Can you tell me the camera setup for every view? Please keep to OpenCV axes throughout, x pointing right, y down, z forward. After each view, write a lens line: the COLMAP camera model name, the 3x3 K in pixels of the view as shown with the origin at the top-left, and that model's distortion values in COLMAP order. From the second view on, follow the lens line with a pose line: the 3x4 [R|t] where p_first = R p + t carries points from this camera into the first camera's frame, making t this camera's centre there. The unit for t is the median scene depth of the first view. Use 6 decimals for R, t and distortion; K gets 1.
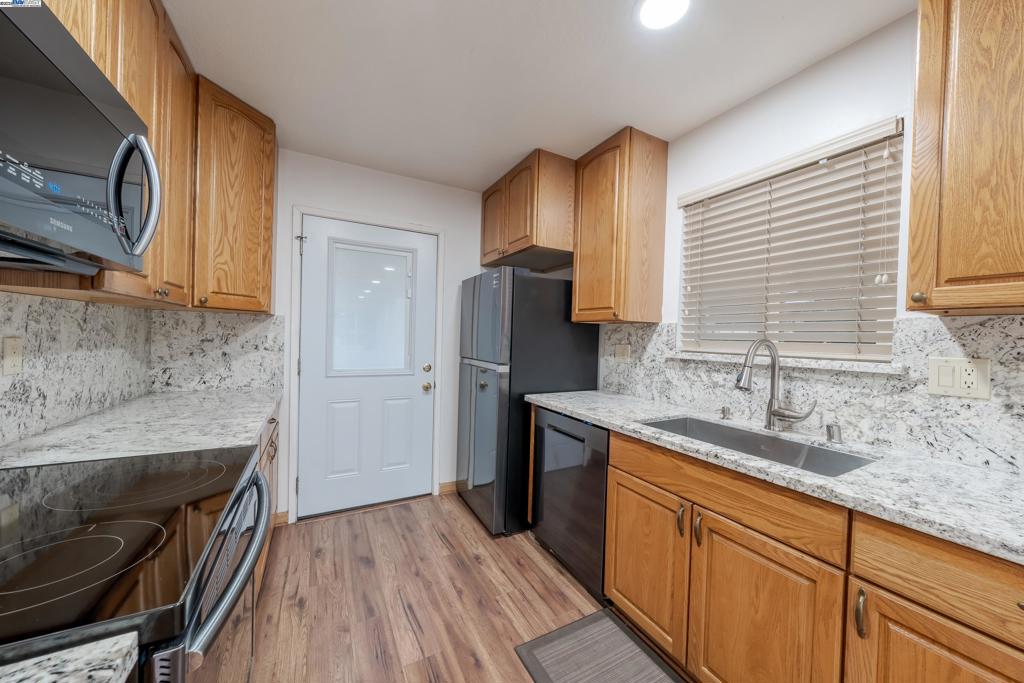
lens RADIAL K [[358.2, 0, 512.0], [0, 358.2, 341.5], [0, 0, 1]] dist [-0.001157, -0.000077]
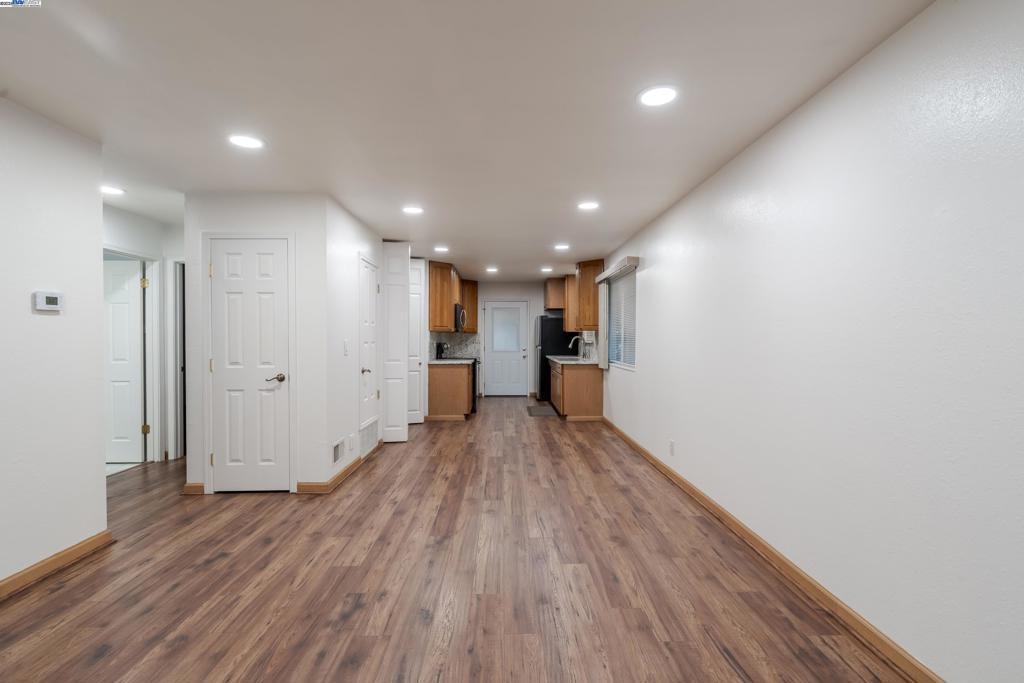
lens RADIAL K [[456.4, 0, 512.0], [0, 456.4, 341.5], [0, 0, 1]] dist [-0.000410, -0.000829]
pose [[0.884356, -0.024775, -0.466156, 1.889891], [0.018684, 0.999669, -0.017682, 0.102398], [0.466440, 0.006928, 0.884526, -3.086494]]
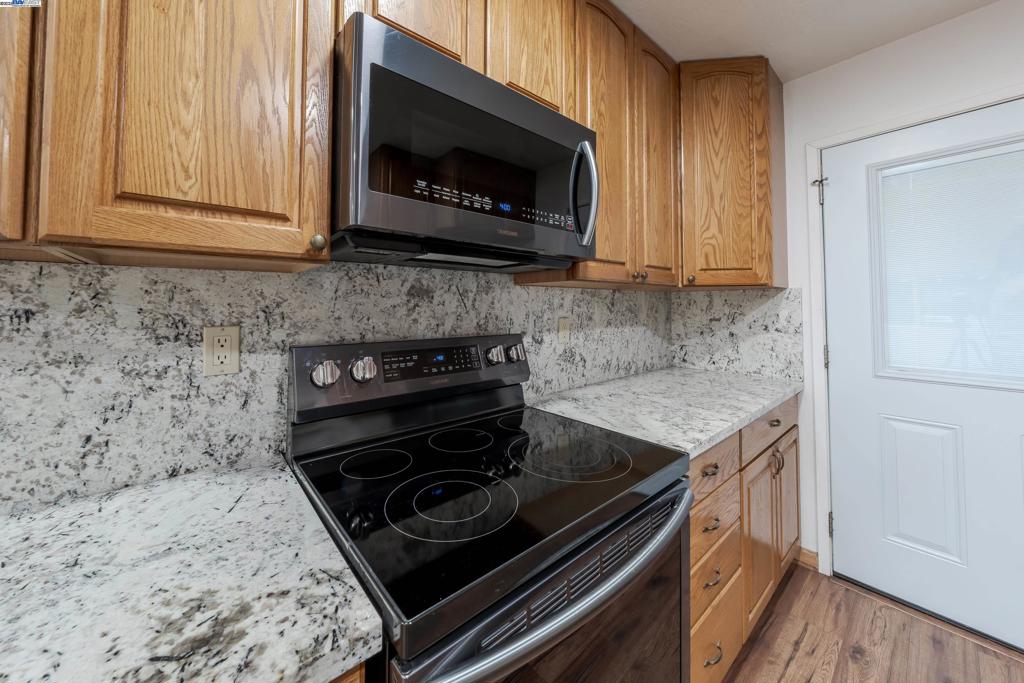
lens RADIAL K [[359.8, 0, 507.7], [0, 359.8, 296.2], [0, 0, 1]] dist [-0.000680, -0.000025]
pose [[0.187554, -0.059525, -0.980449, 0.008766], [-0.004447, 0.998100, -0.061447, -0.004277], [0.982244, 0.015884, 0.186933, 0.277998]]
